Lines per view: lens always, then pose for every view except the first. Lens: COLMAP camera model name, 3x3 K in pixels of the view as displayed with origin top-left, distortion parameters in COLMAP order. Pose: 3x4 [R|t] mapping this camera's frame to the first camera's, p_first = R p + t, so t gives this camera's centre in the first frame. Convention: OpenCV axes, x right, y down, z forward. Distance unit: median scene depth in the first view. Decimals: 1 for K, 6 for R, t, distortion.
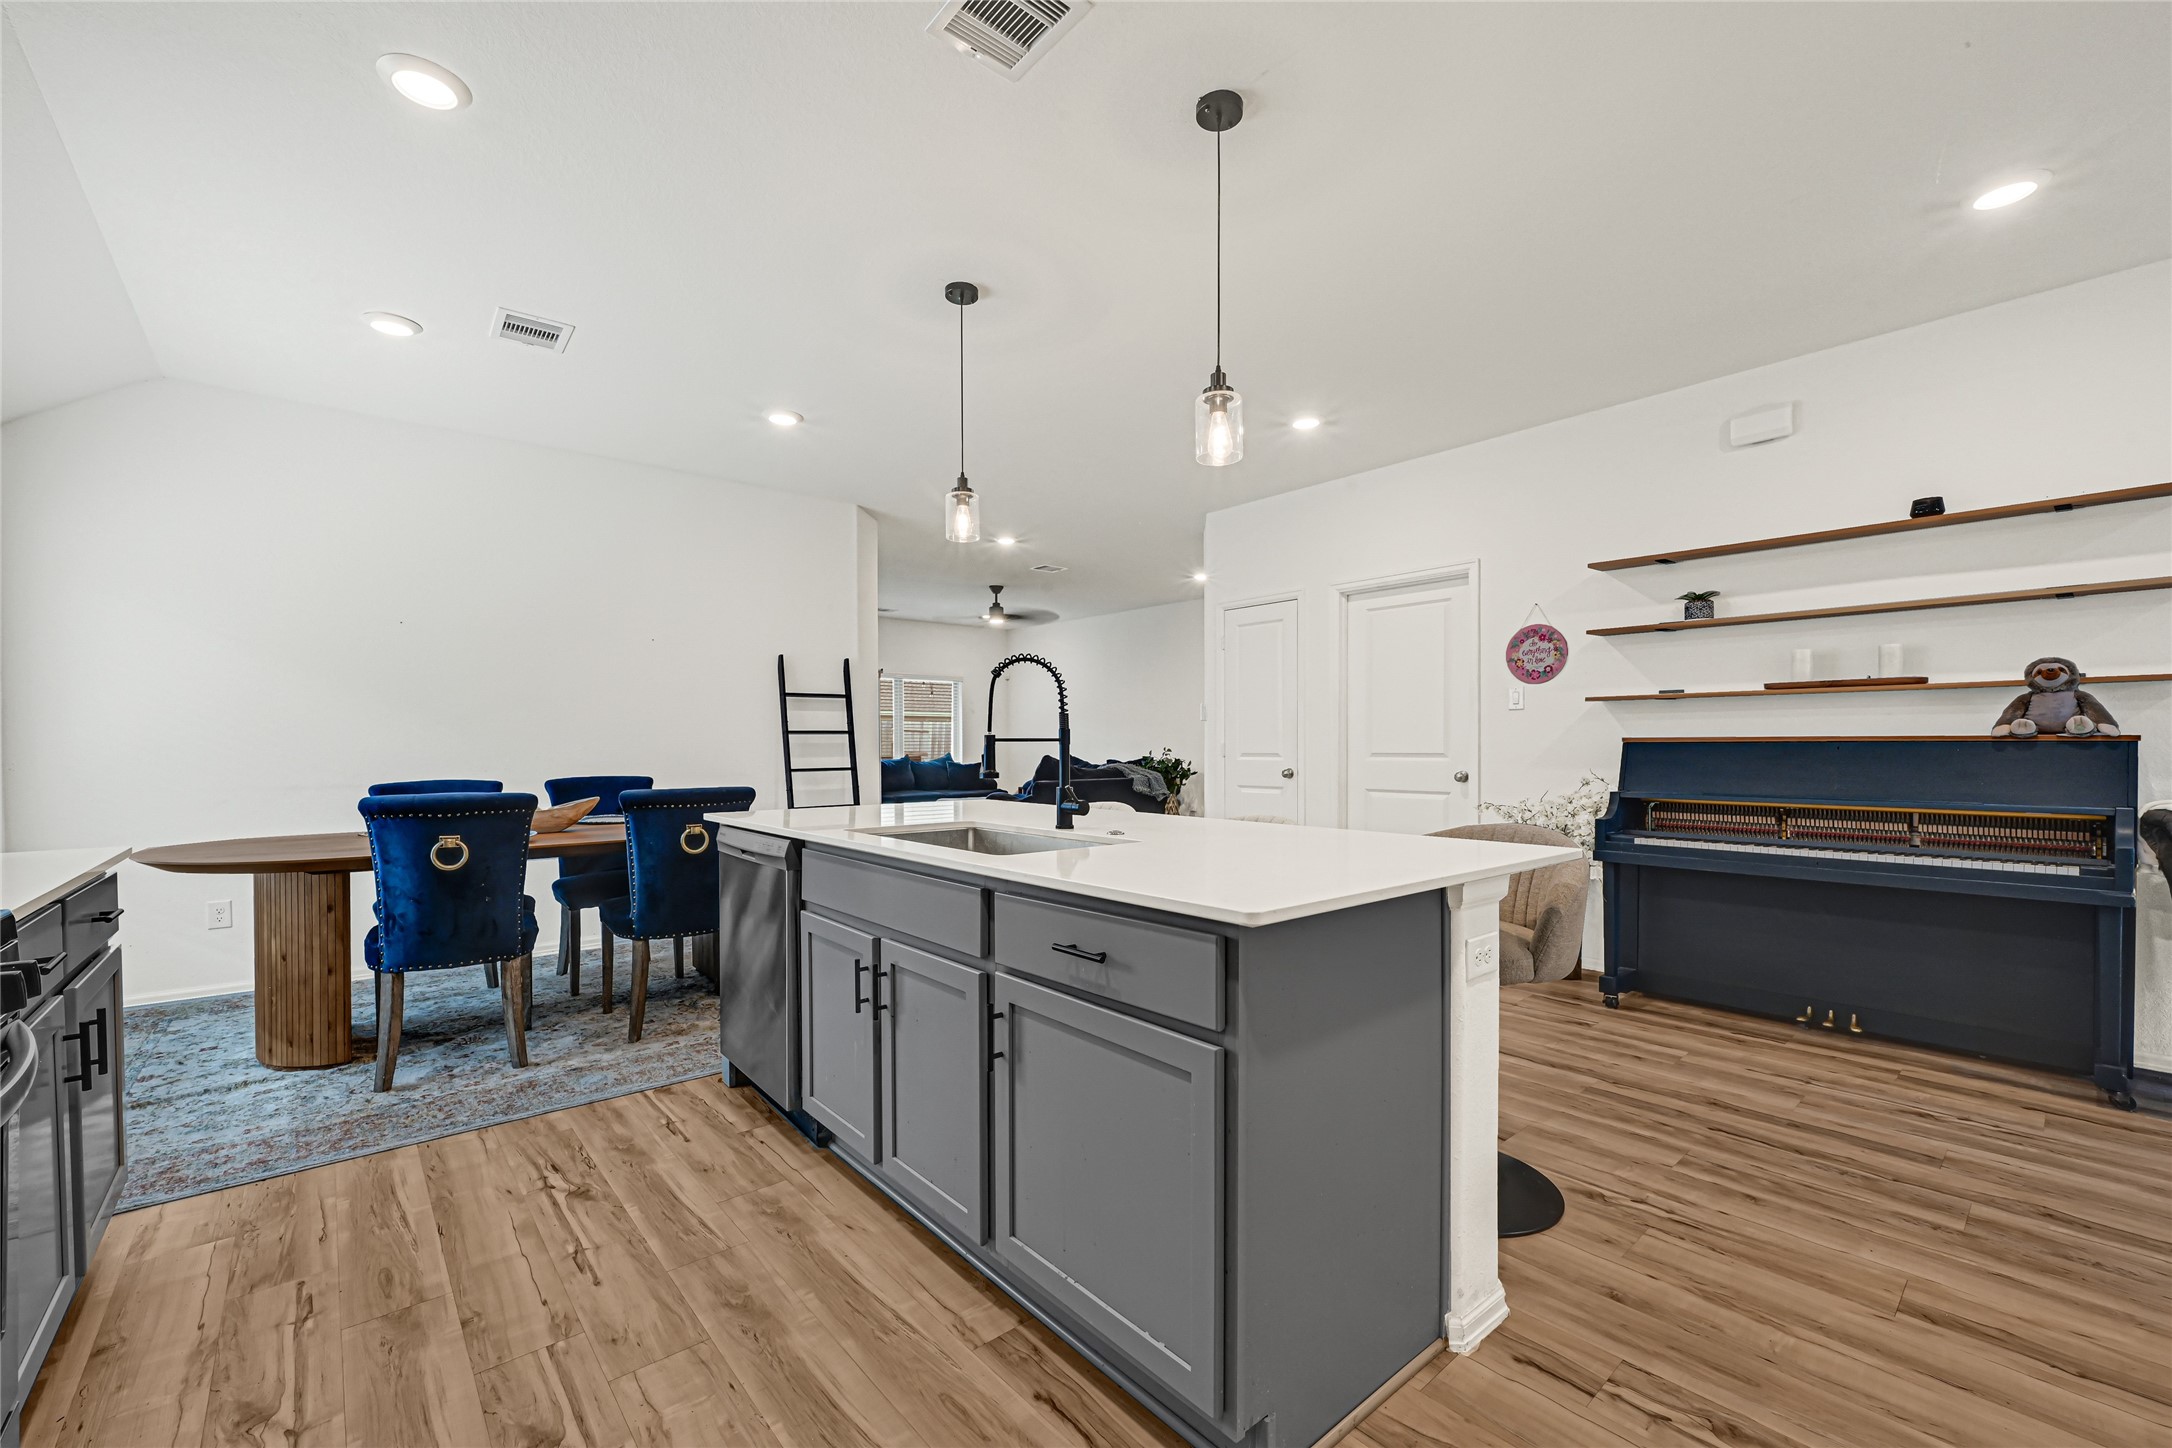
lens RADIAL K [[889.8, 0, 1083.9], [0, 889.8, 747.3], [0, 0, 1]] dist [-0.002004, 0.000176]
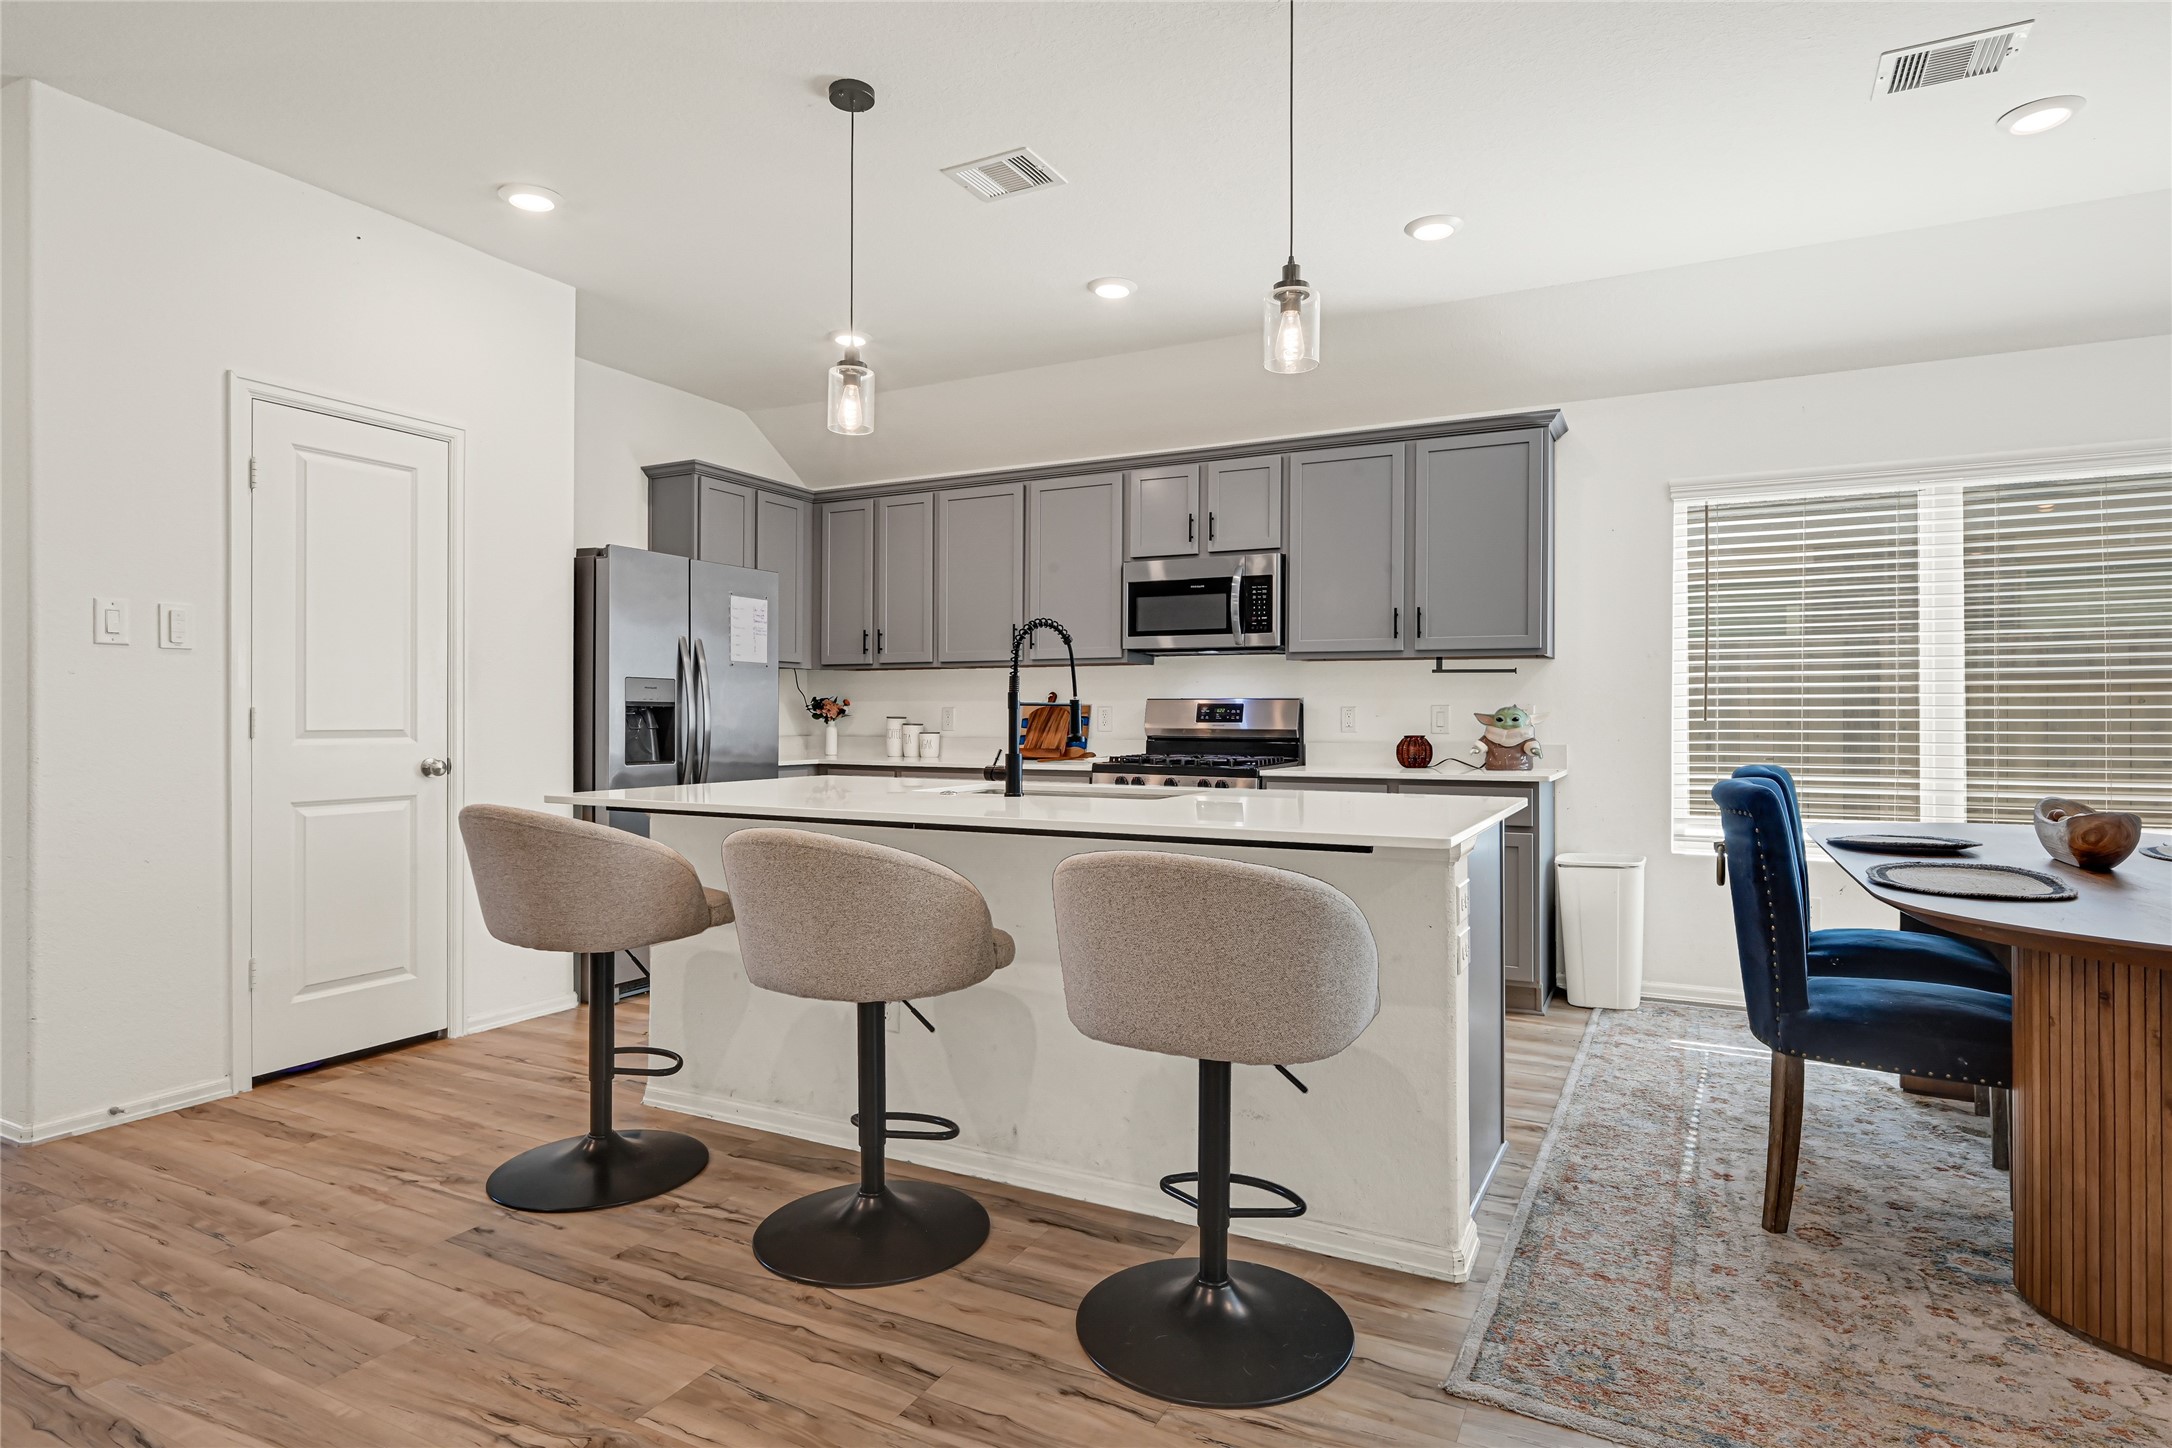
lens RADIAL K [[1139.1, 0, 1079.8], [0, 1139.1, 714.0], [0, 0, 1]] dist [0.006431, -0.005916]
pose [[-0.928492, -0.001243, -0.371350, 0.380576], [-0.002280, 0.999995, 0.002352, -0.001333], [0.371345, 0.003030, -0.928490, 2.244644]]
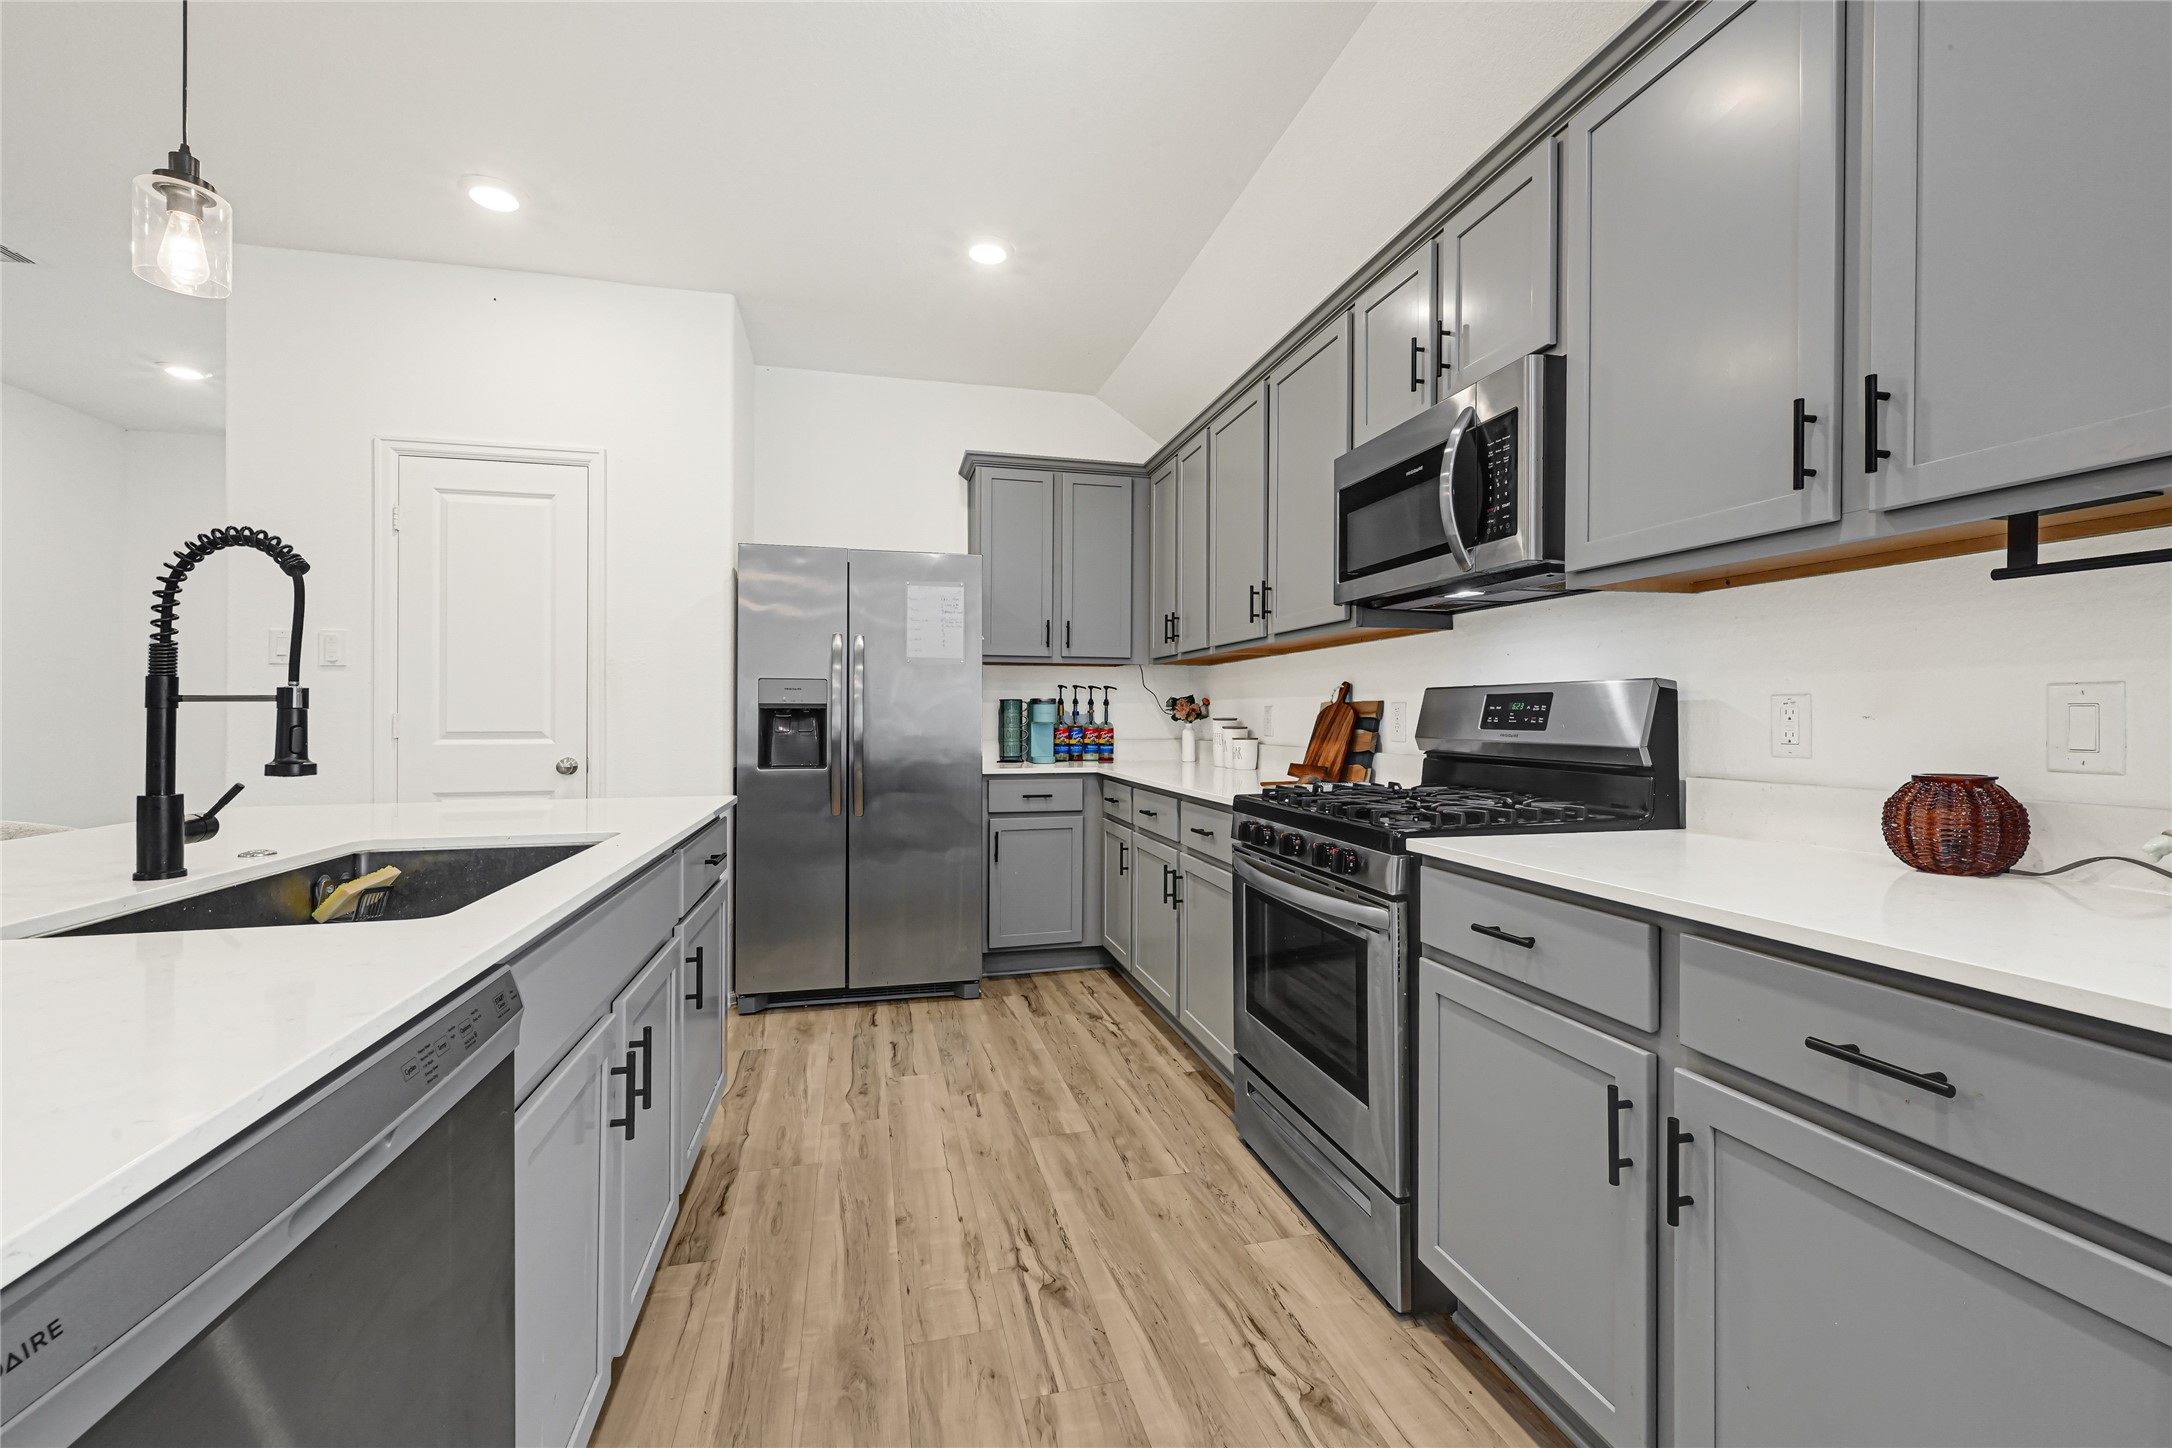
lens RADIAL K [[889.8, 0, 1093.9], [0, 889.8, 714.5], [0, 0, 1]] dist [-0.002004, 0.000176]
pose [[-0.897025, 0.002643, 0.441971, -0.729736], [0.003842, 0.999991, 0.001817, 0.000441], [-0.441962, 0.003328, -0.897027, 1.258774]]
